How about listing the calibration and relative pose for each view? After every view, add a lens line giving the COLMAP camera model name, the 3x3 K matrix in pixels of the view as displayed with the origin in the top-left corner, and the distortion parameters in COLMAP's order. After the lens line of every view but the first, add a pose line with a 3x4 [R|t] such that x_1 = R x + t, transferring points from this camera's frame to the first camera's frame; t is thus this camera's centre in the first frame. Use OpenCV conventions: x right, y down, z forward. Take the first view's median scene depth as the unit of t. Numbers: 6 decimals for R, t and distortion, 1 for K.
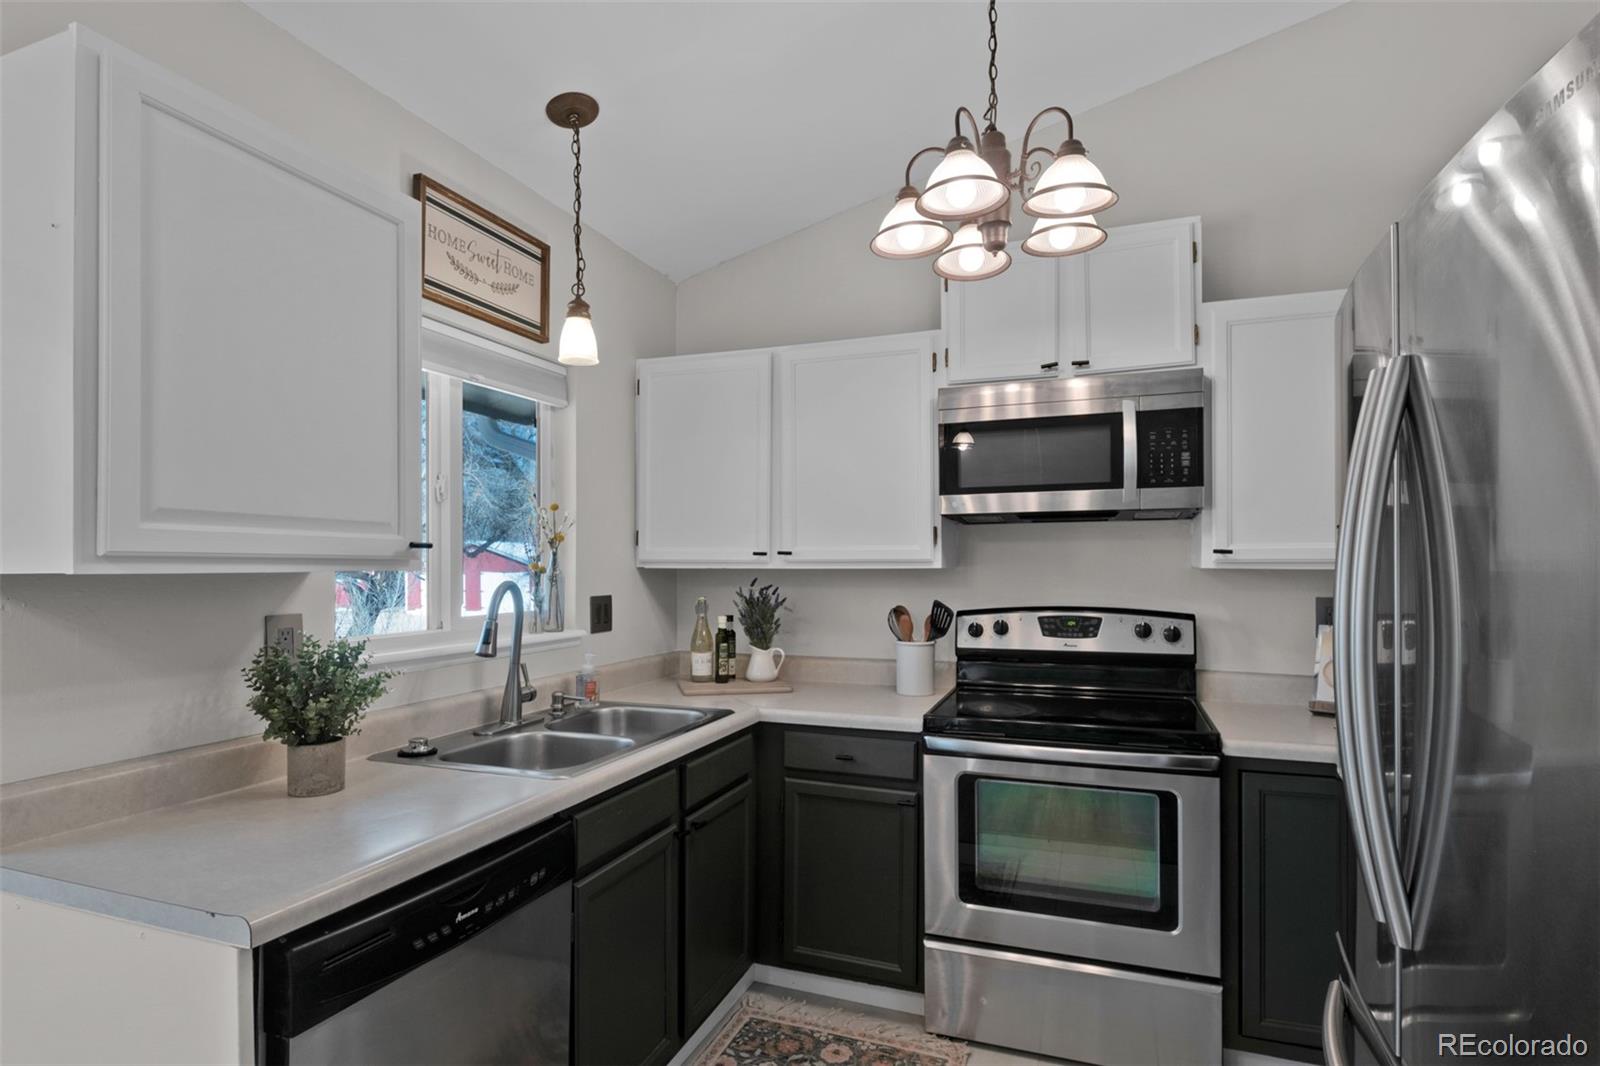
lens RADIAL K [[807.2, 0, 806.2], [0, 807.2, 556.8], [0, 0, 1]] dist [0.002863, -0.011052]
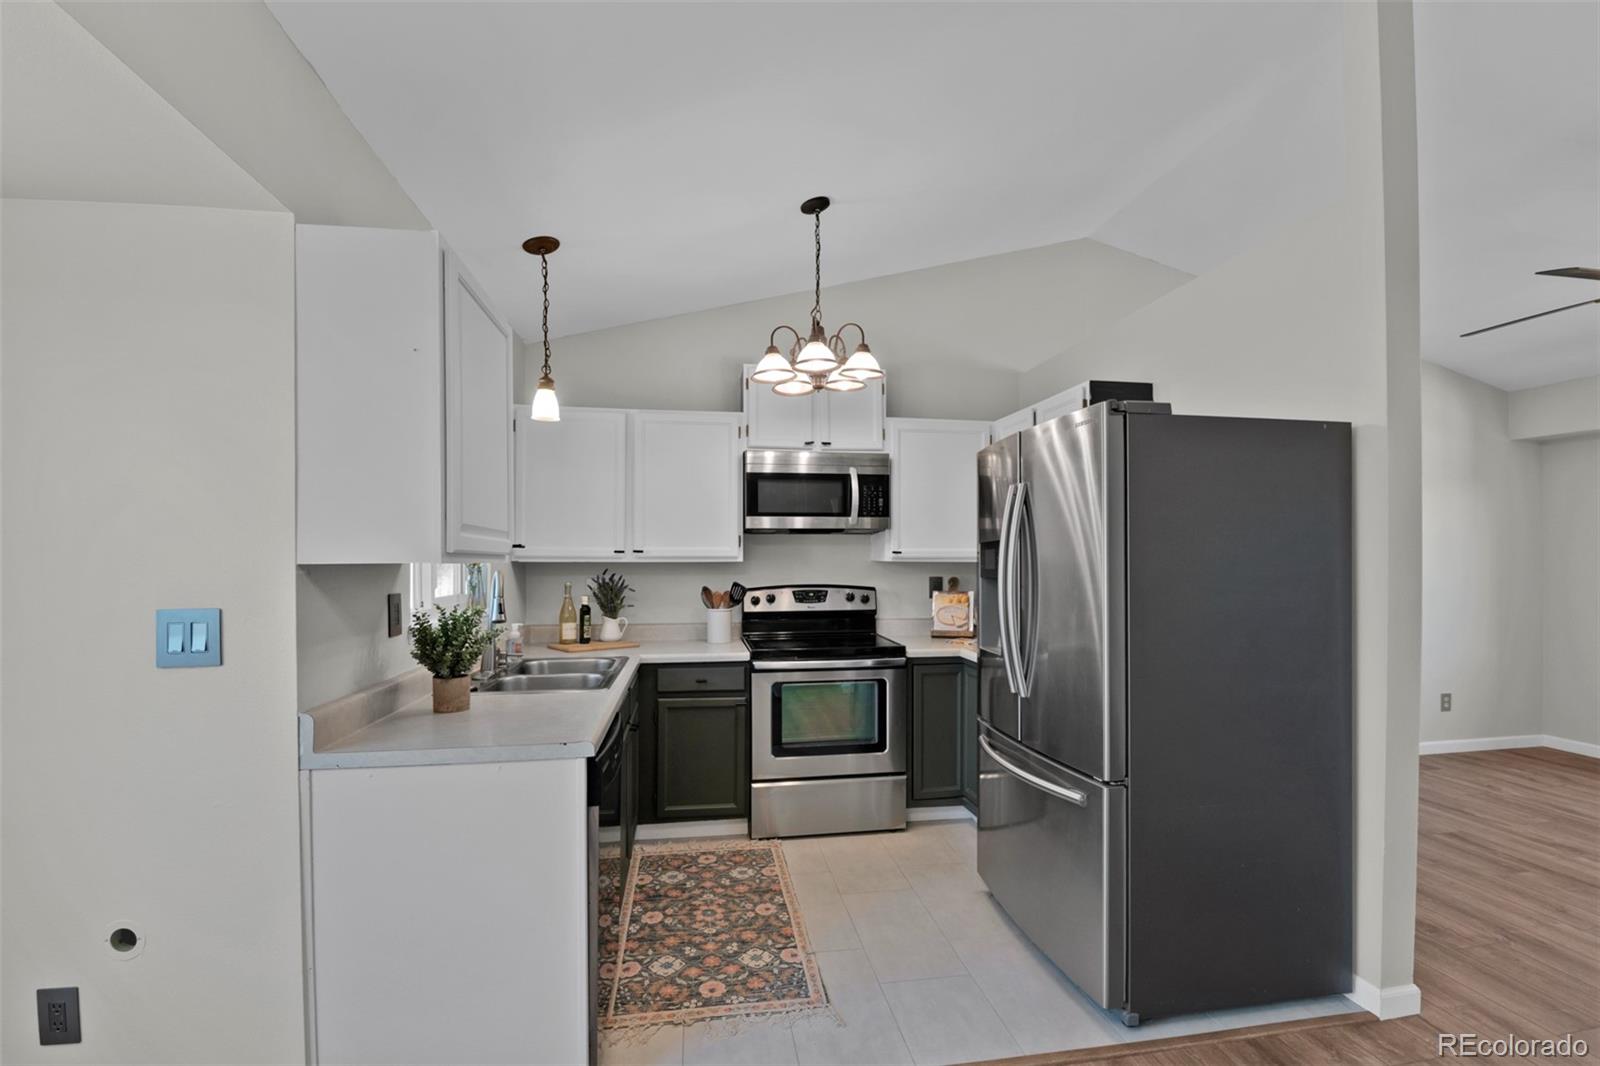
lens RADIAL K [[697.0, 0, 806.2], [0, 697.0, 558.2], [0, 0, 1]] dist [-0.004464, -0.008600]
pose [[0.871368, 0.001795, 0.490627, -0.407697], [-0.005278, 0.999970, 0.005715, -0.001244], [-0.490601, -0.007569, 0.871351, -0.270076]]
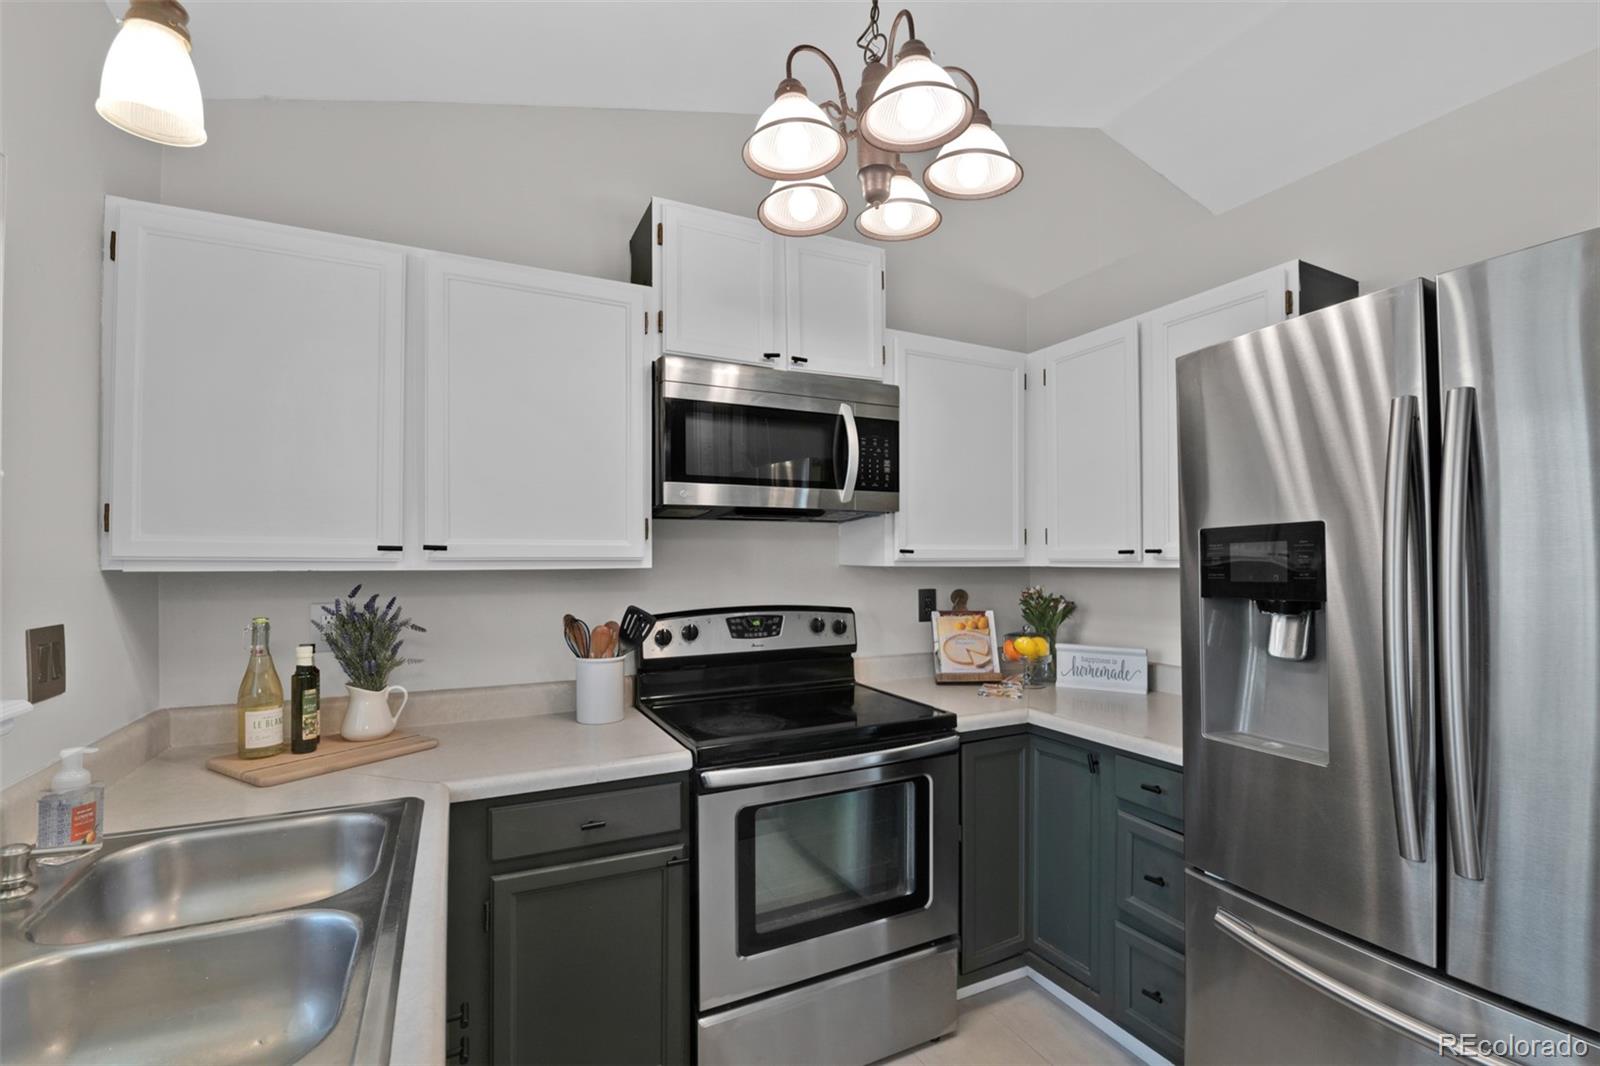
lens RADIAL K [[697.0, 0, 806.2], [0, 697.0, 558.2], [0, 0, 1]] dist [-0.004464, -0.008600]
pose [[0.686547, 0.002975, 0.727079, -0.258037], [-0.003735, 0.999993, -0.000565, 0.003581], [-0.727076, -0.002328, 0.686553, 0.384134]]
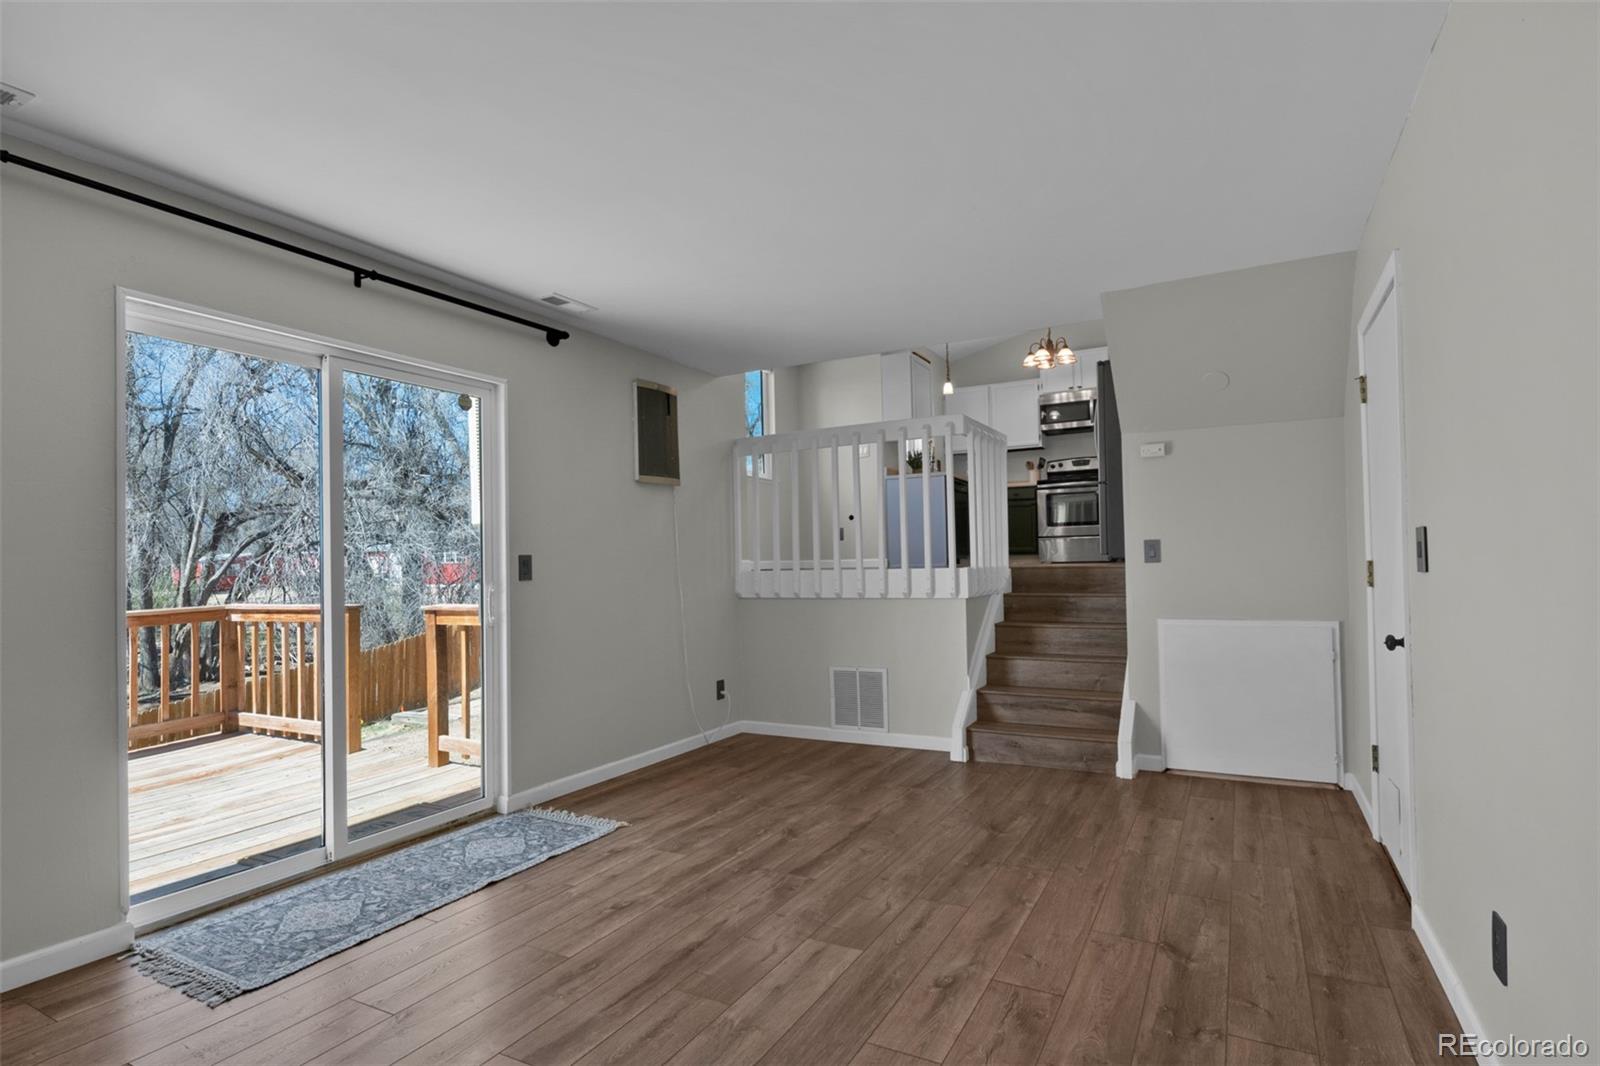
lens RADIAL K [[807.2, 0, 806.2], [0, 807.2, 556.8], [0, 0, 1]] dist [0.002863, -0.011052]
pose [[0.989754, -0.016002, -0.141883, -0.358357], [0.015578, 0.999870, -0.004093, 0.496674], [0.141931, 0.001840, 0.989875, -2.638145]]
